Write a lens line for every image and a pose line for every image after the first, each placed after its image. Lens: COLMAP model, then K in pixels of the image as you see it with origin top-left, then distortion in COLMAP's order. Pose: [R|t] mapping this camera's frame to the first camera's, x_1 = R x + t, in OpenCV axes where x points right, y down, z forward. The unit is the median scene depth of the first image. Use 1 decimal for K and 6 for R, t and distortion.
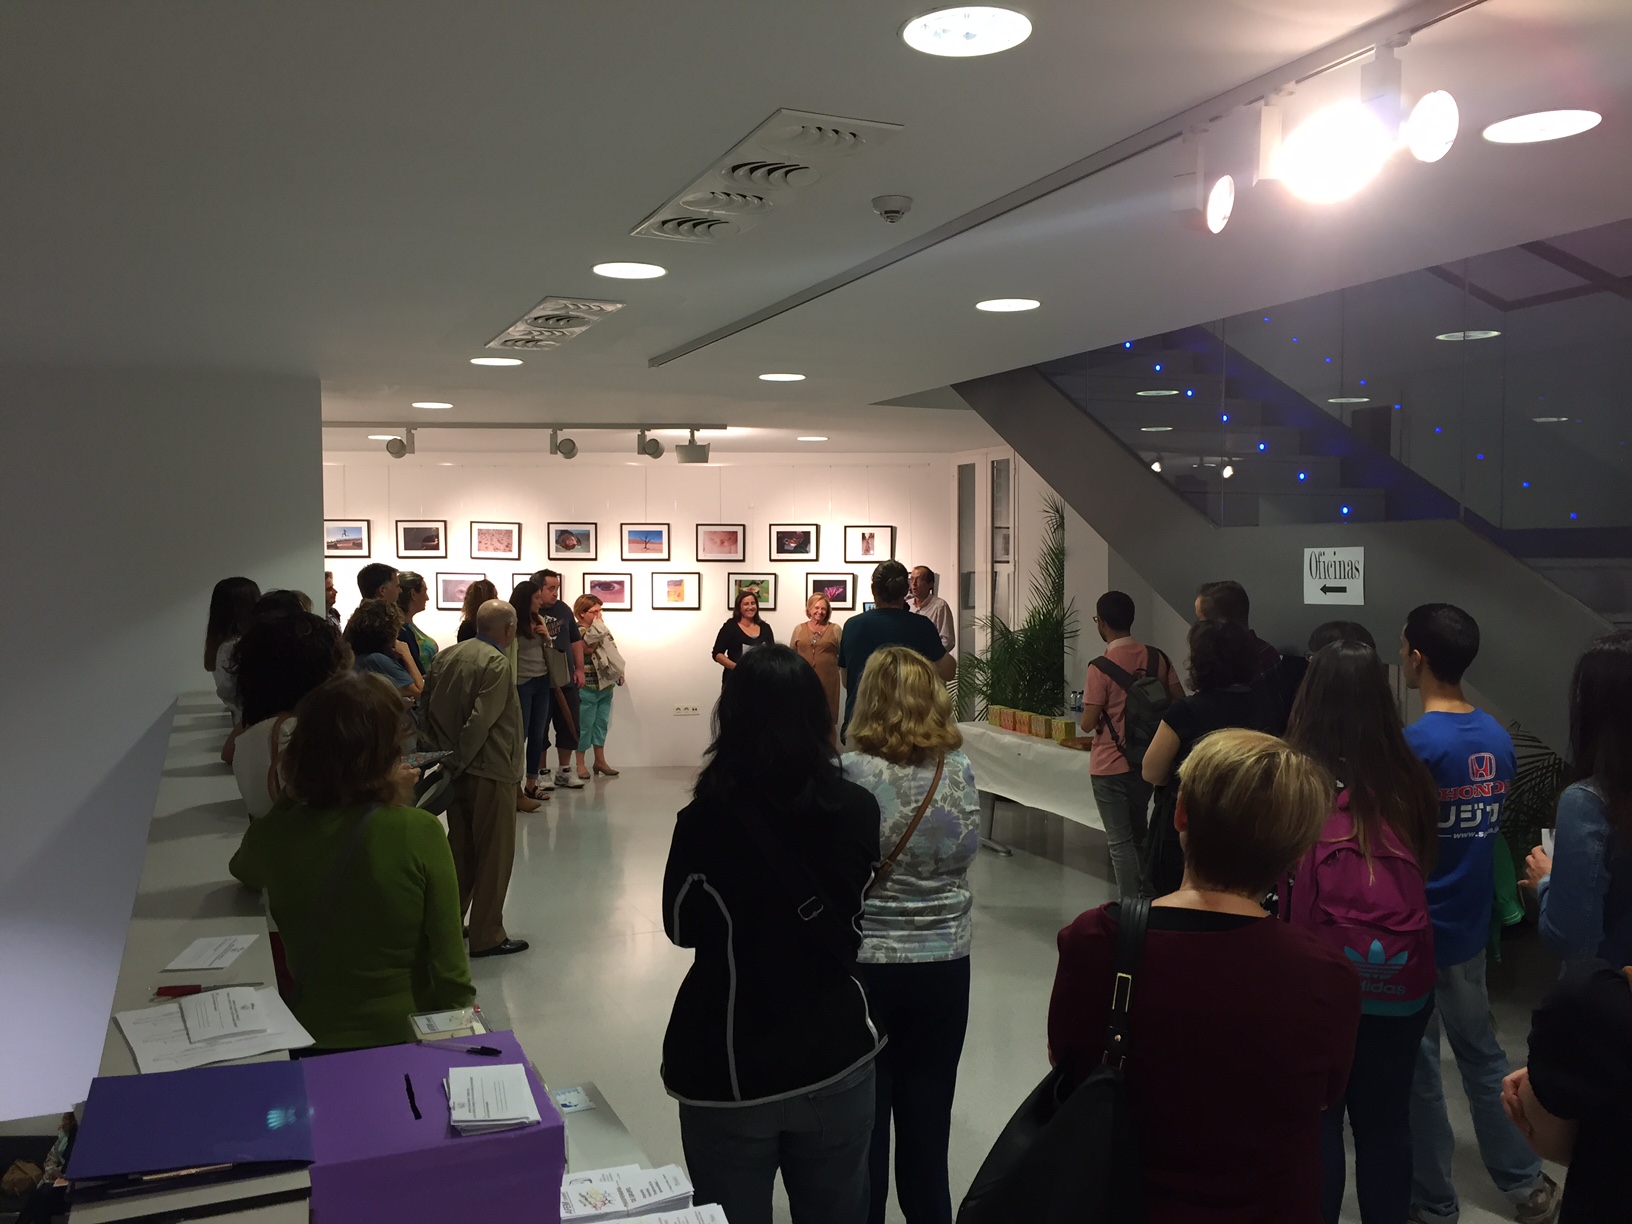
lens RADIAL K [[1388.5, 0, 816.0], [0, 1388.5, 612.0], [0, 0, 1]] dist [0.076679, -0.099194]
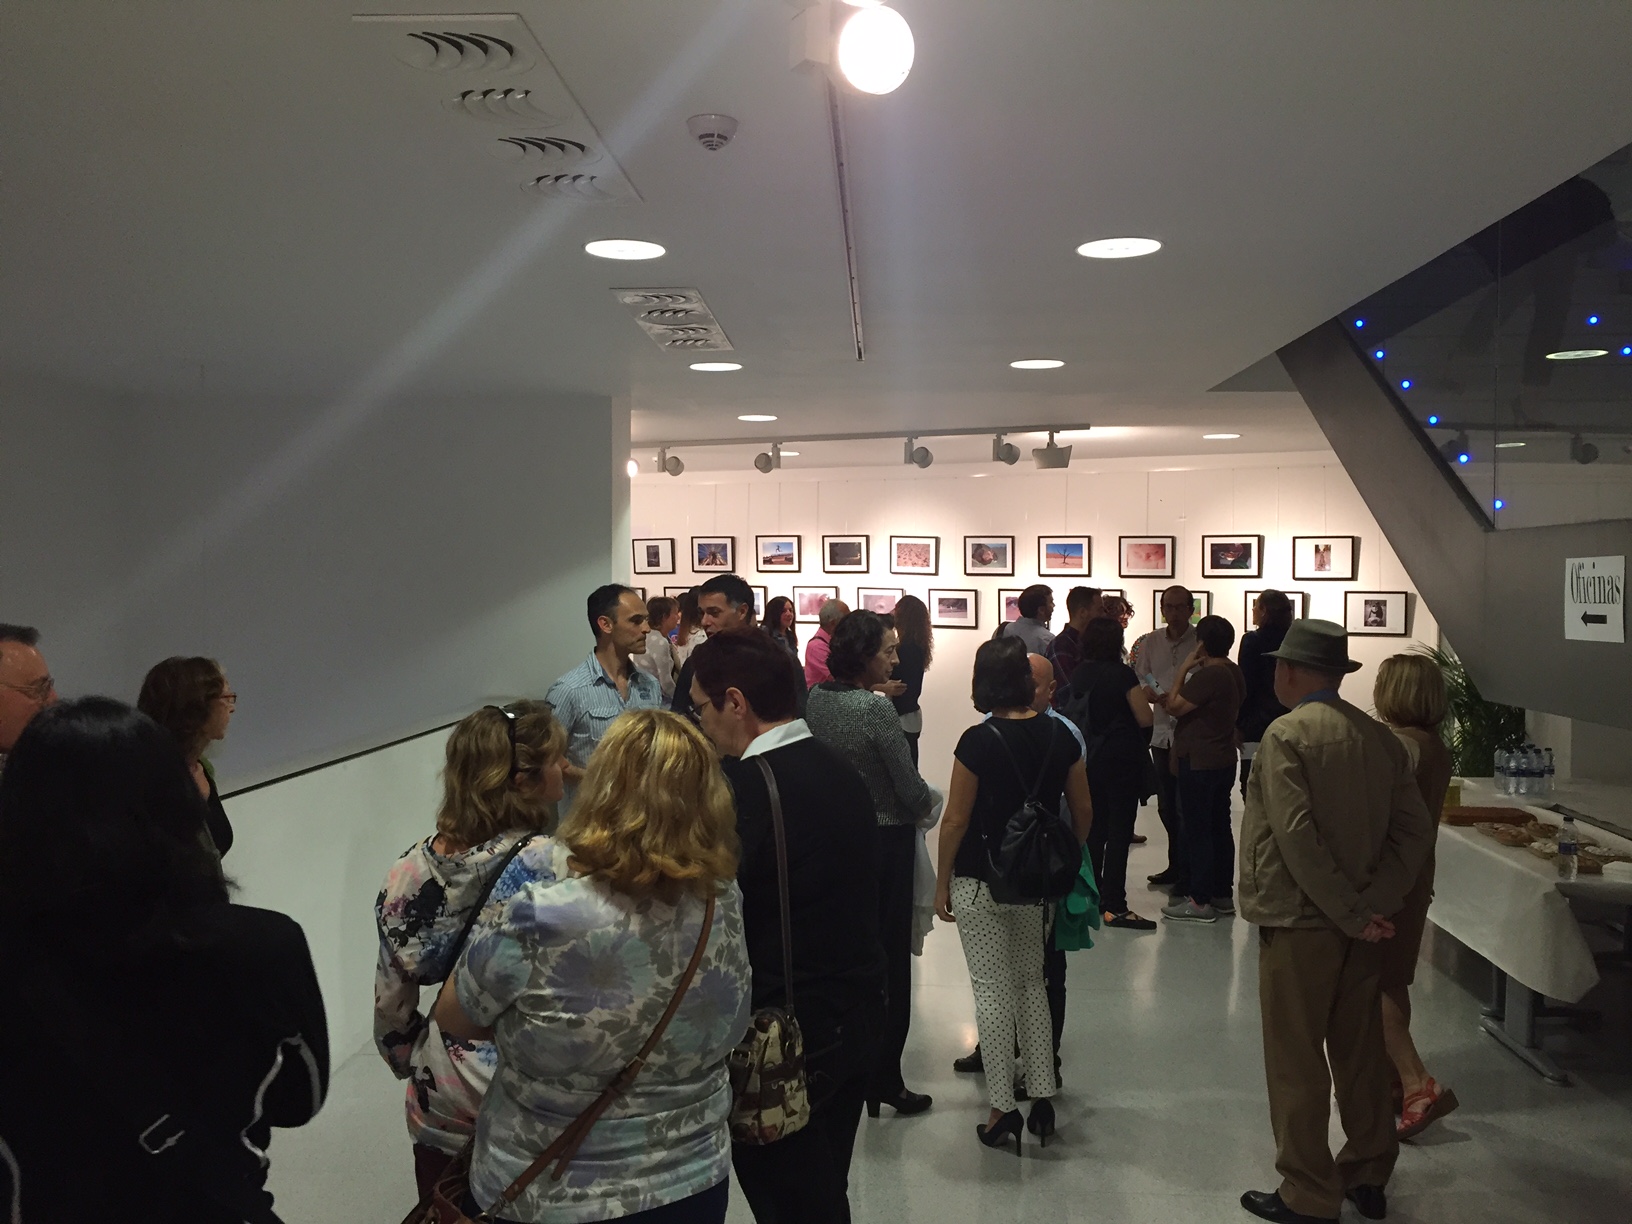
lens RADIAL K [[1388.5, 0, 816.0], [0, 1388.5, 612.0], [0, 0, 1]] dist [0.076679, -0.099194]
pose [[0.894079, 0.016690, -0.447599, 0.146026], [-0.022363, 0.999723, -0.007391, -0.002563], [0.447352, 0.016618, 0.894204, 0.096093]]
